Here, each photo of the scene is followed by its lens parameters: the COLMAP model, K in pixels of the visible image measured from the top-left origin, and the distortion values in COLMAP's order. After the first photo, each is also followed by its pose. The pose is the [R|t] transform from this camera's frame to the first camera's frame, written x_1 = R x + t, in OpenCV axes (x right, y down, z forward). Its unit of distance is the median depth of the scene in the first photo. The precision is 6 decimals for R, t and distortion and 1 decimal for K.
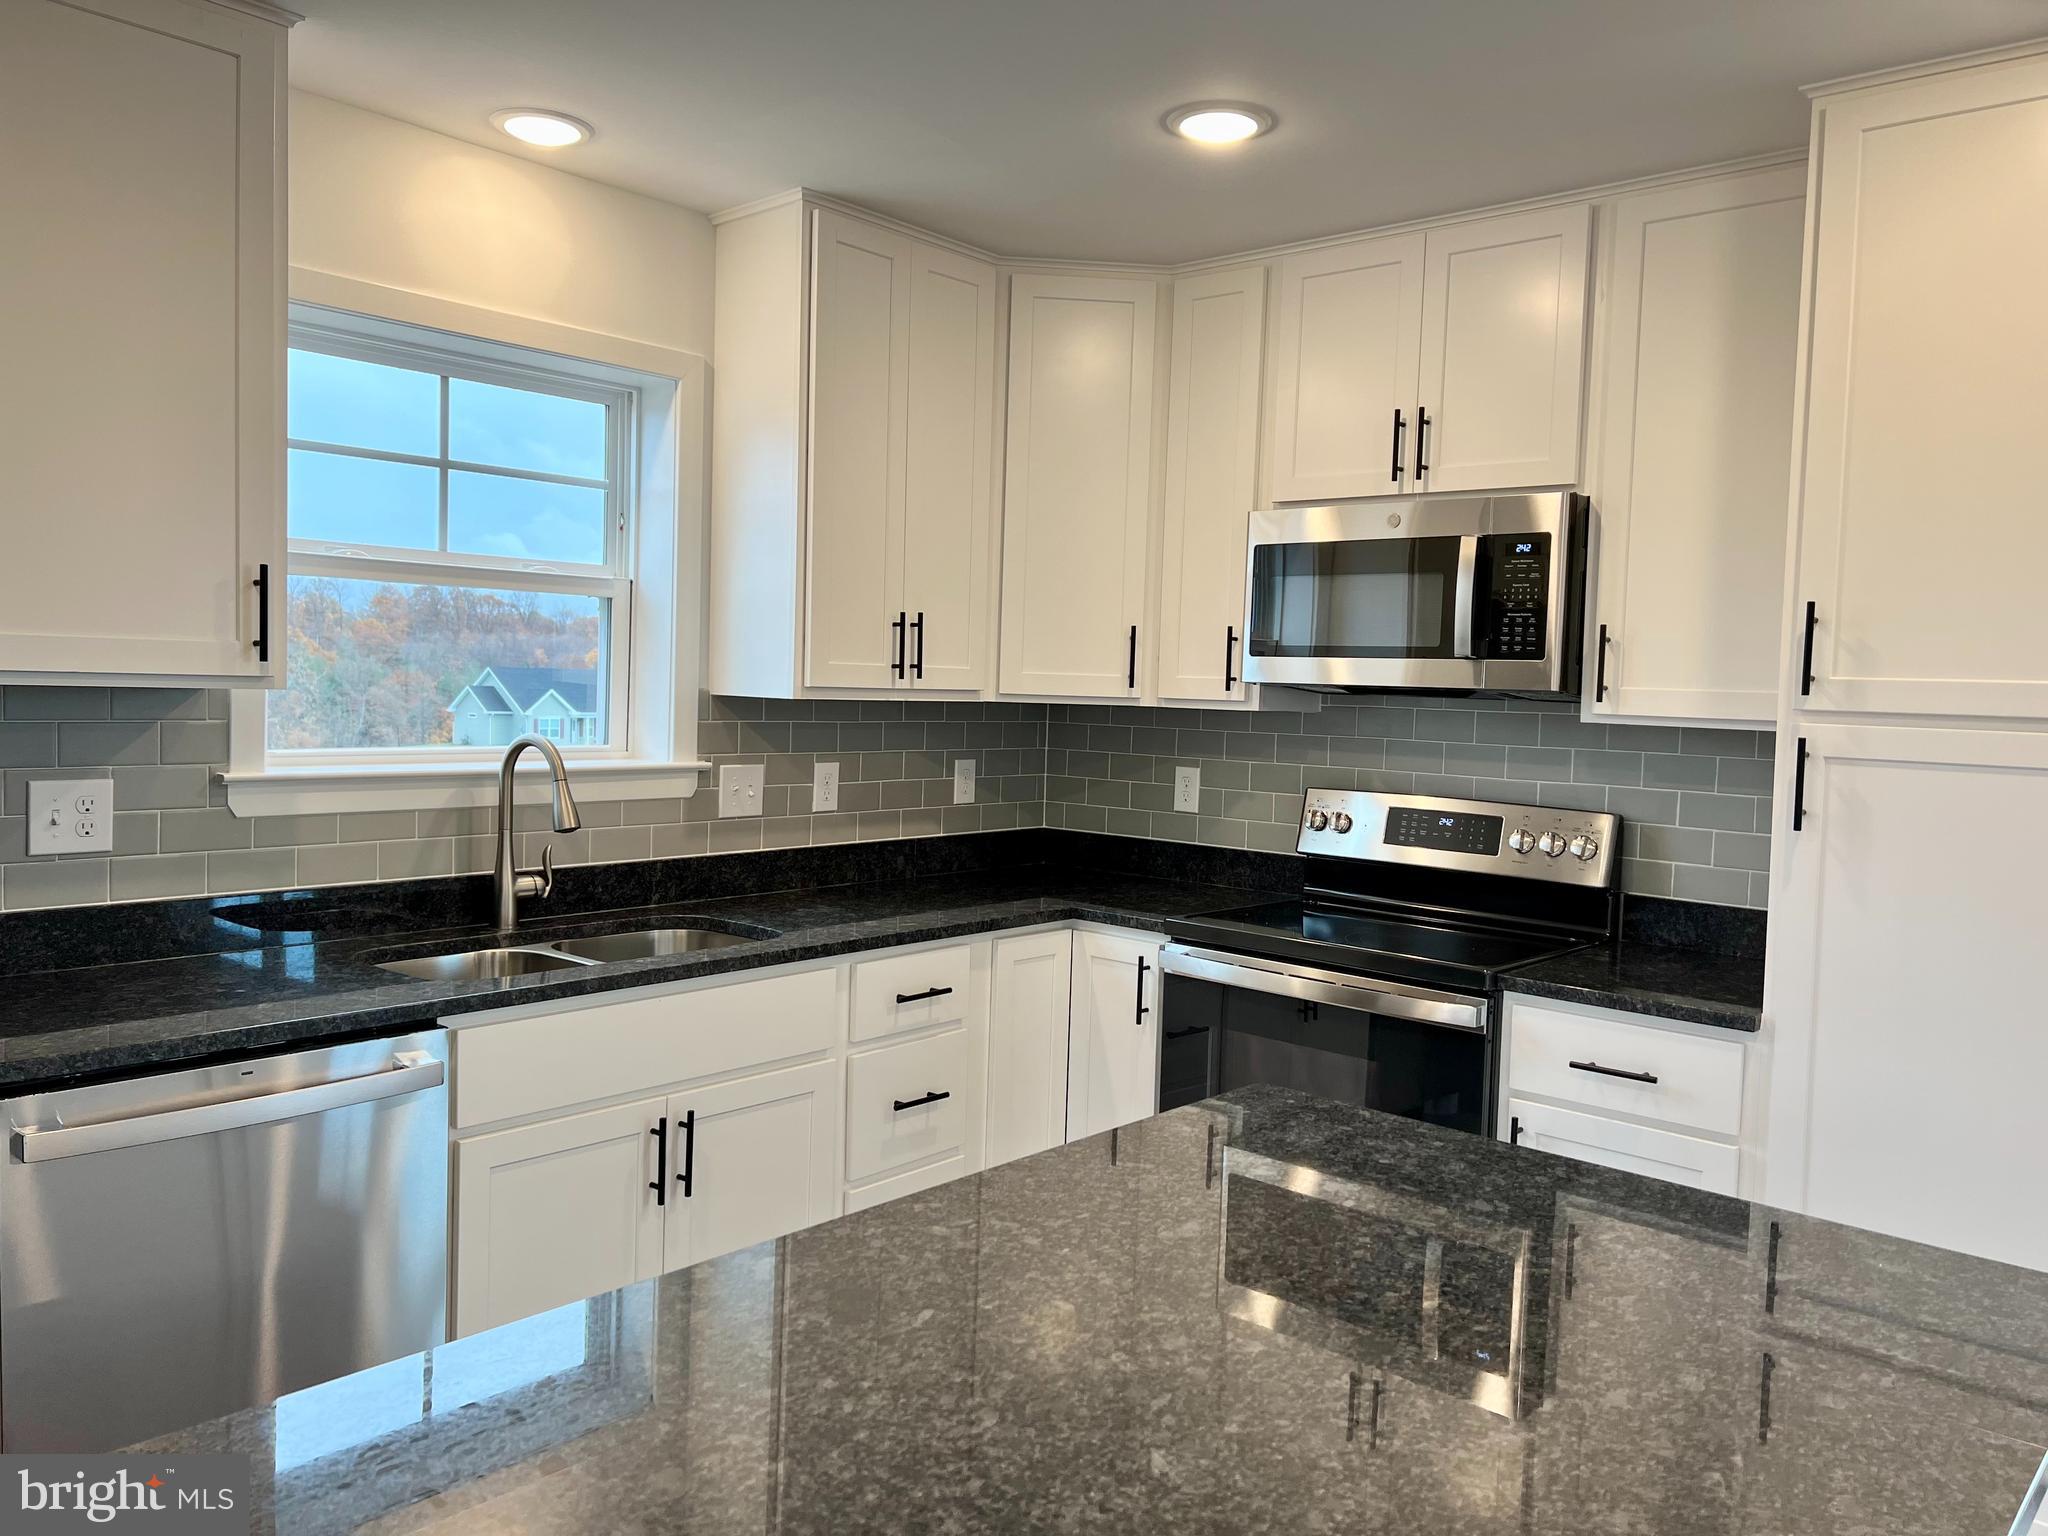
lens RADIAL K [[1520.8, 0, 1039.8], [0, 1520.8, 759.1], [0, 0, 1]] dist [0.095439, -0.137787]
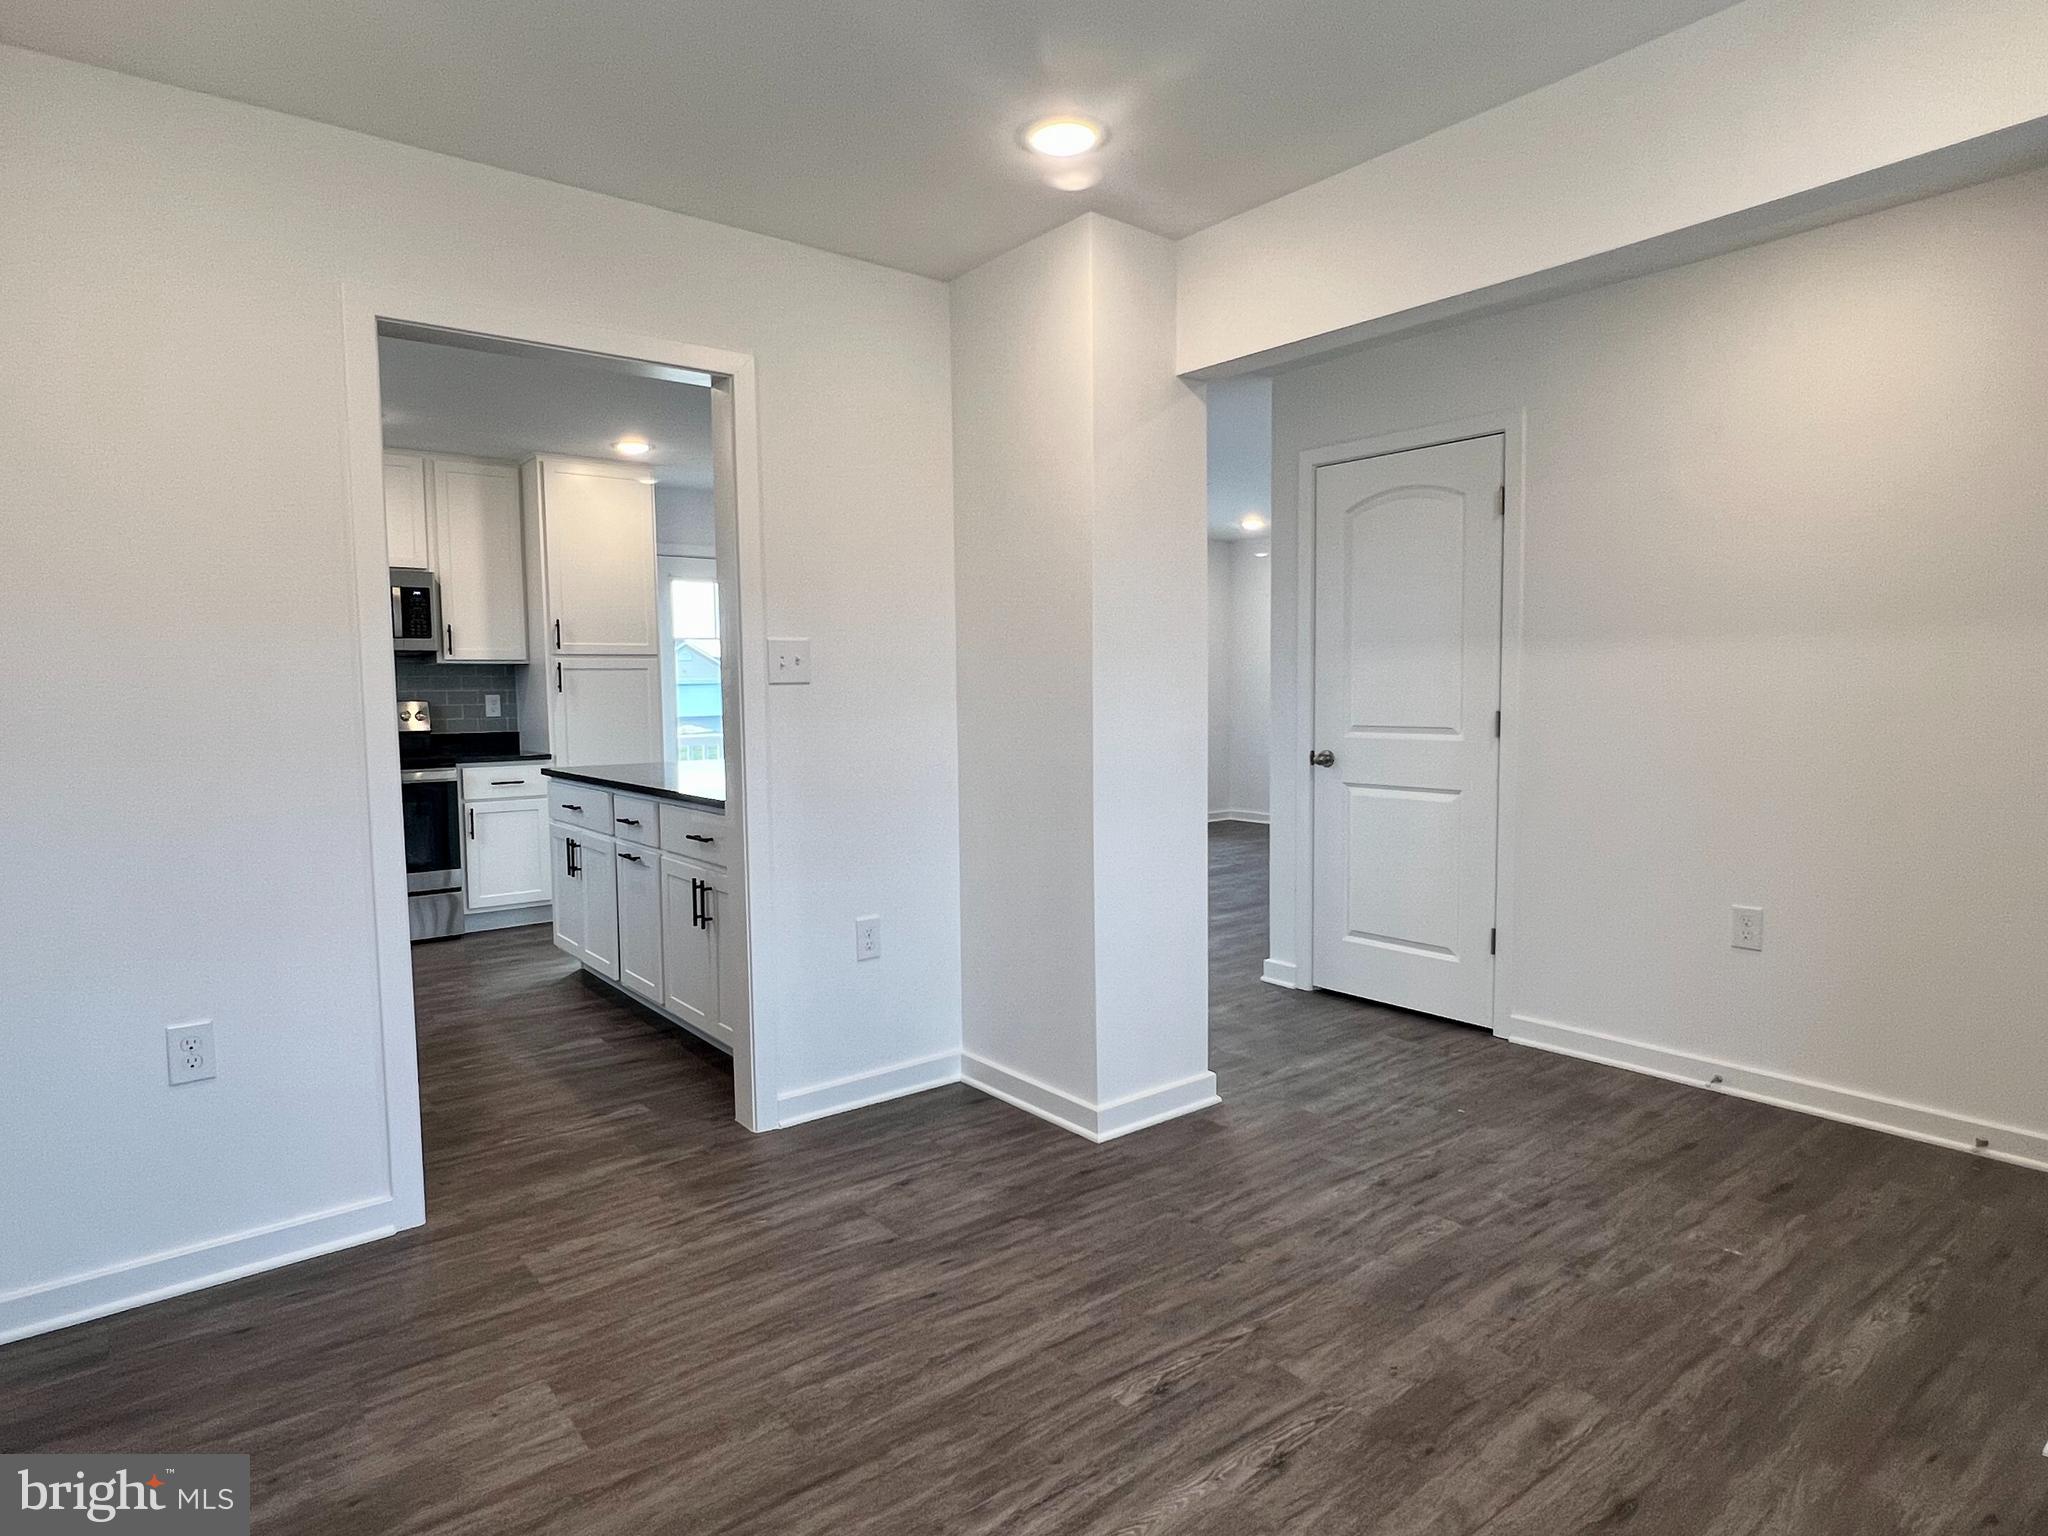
lens RADIAL K [[1150.6, 0, 1021.3], [0, 1150.6, 768.4], [0, 0, 1]] dist [-0.000720, -0.000480]
pose [[0.182102, -0.106142, 0.977534, -1.282368], [0.067246, 0.993173, 0.095313, 0.030907], [-0.980977, 0.048378, 0.187997, -0.280904]]
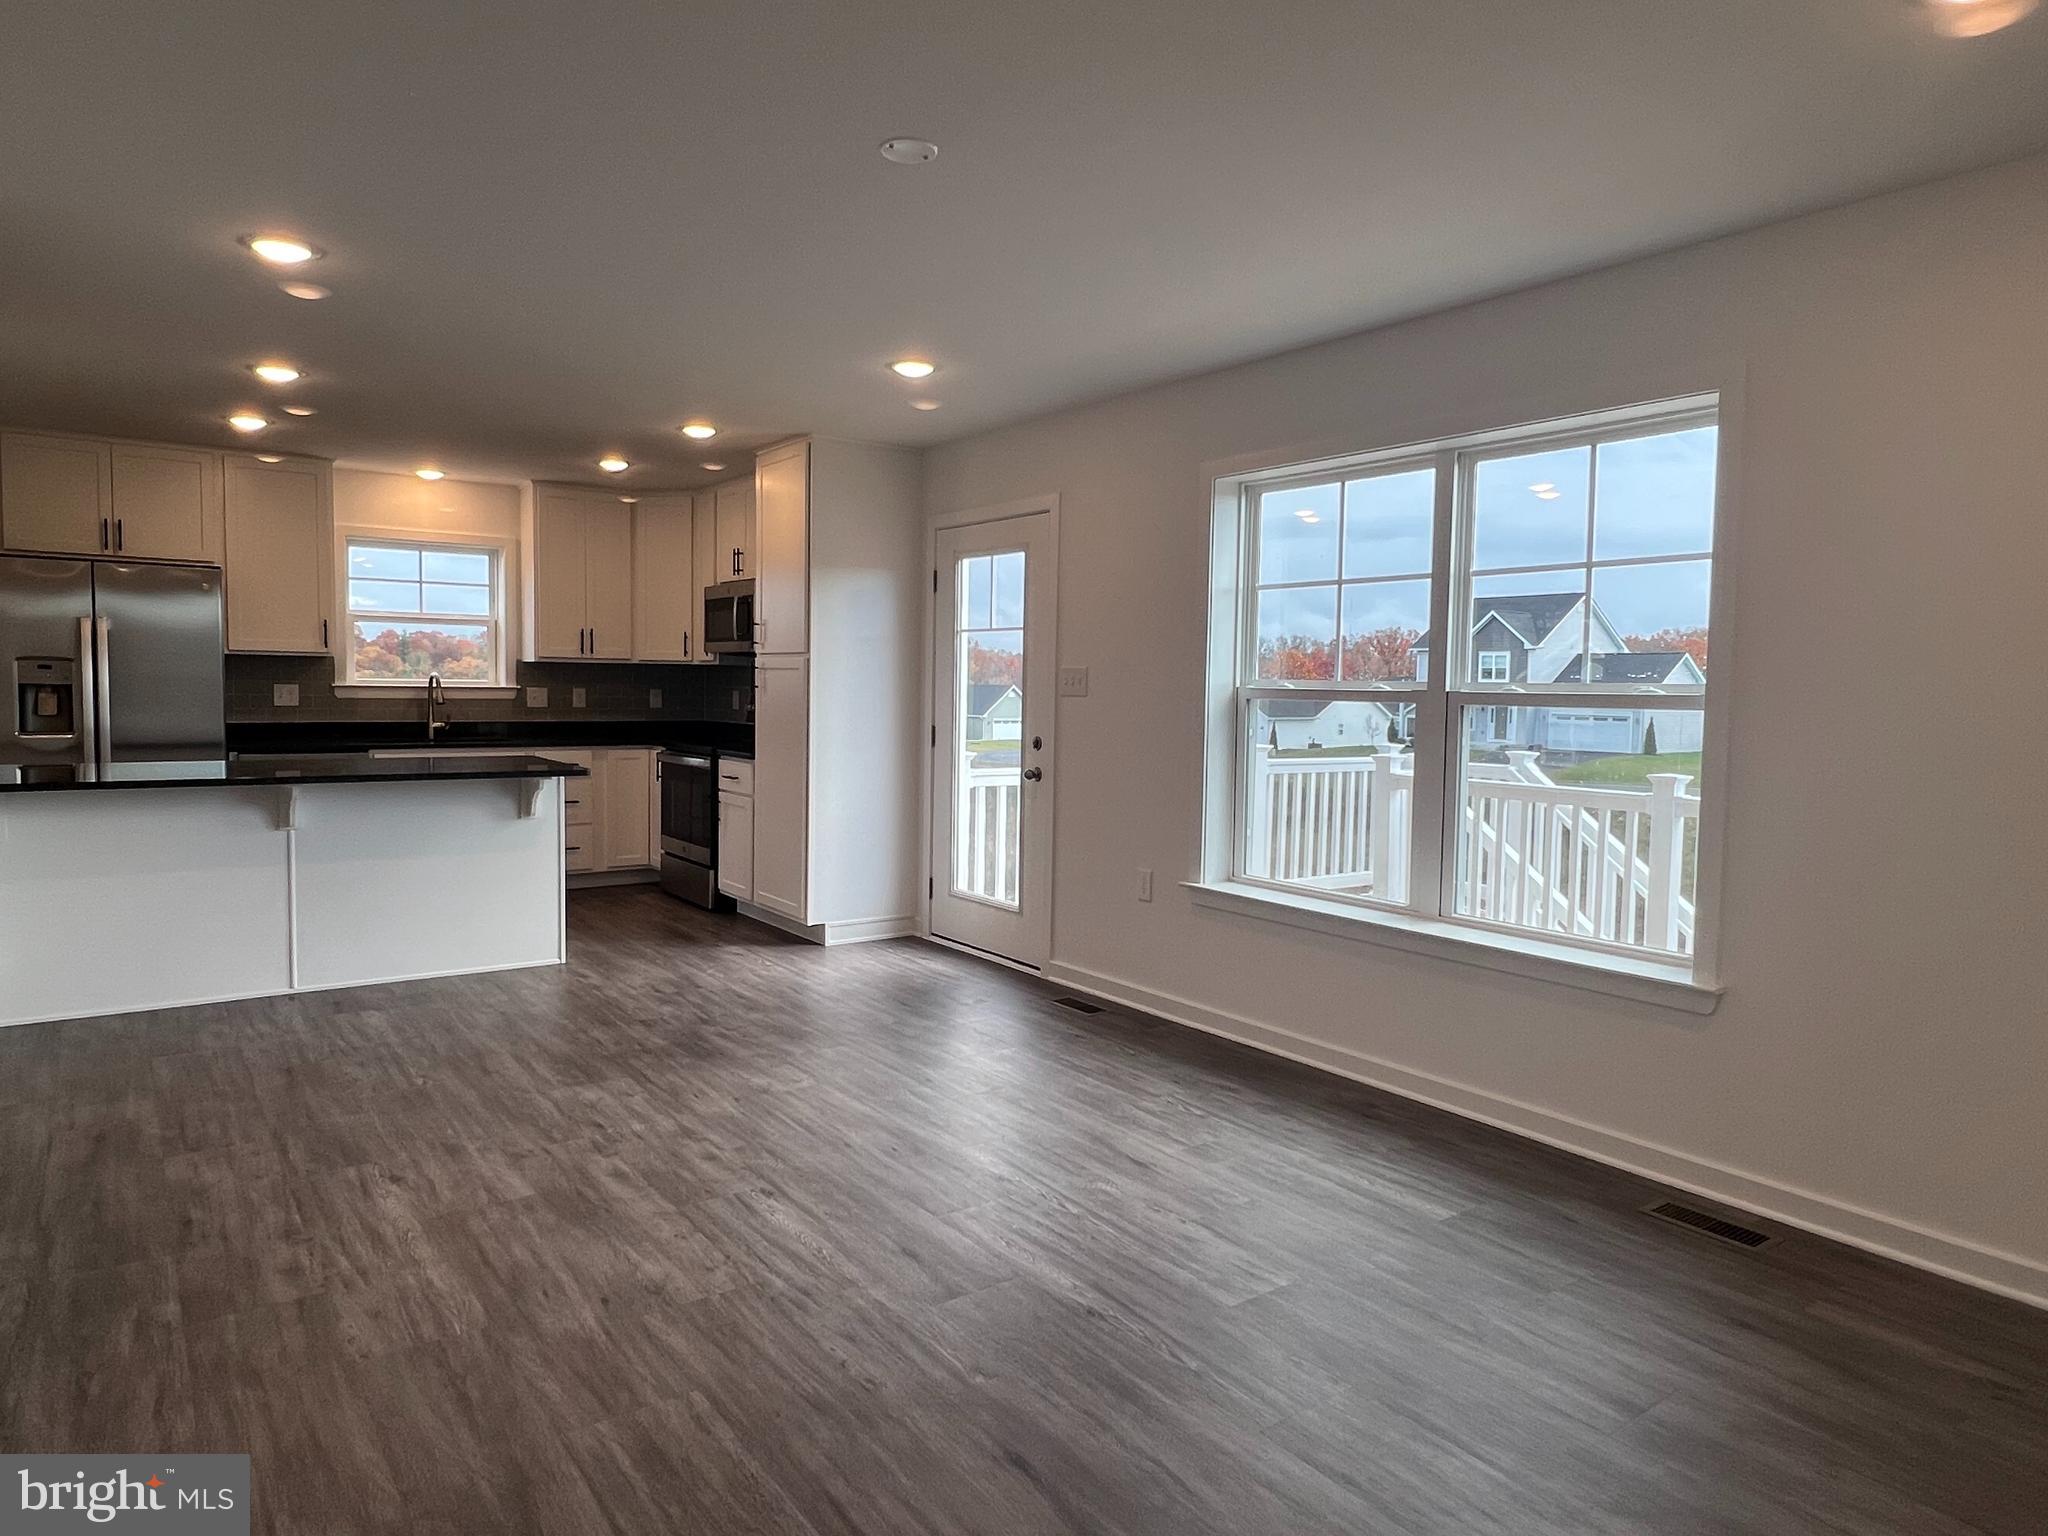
lens RADIAL K [[1242.5, 0, 1016.0], [0, 1242.5, 763.7], [0, 0, 1]] dist [-0.002179, -0.001909]
pose [[0.975303, -0.000080, -0.220871, 1.209590], [0.002270, 0.999951, 0.009658, 0.129122], [0.220859, -0.009920, 0.975255, -1.027599]]
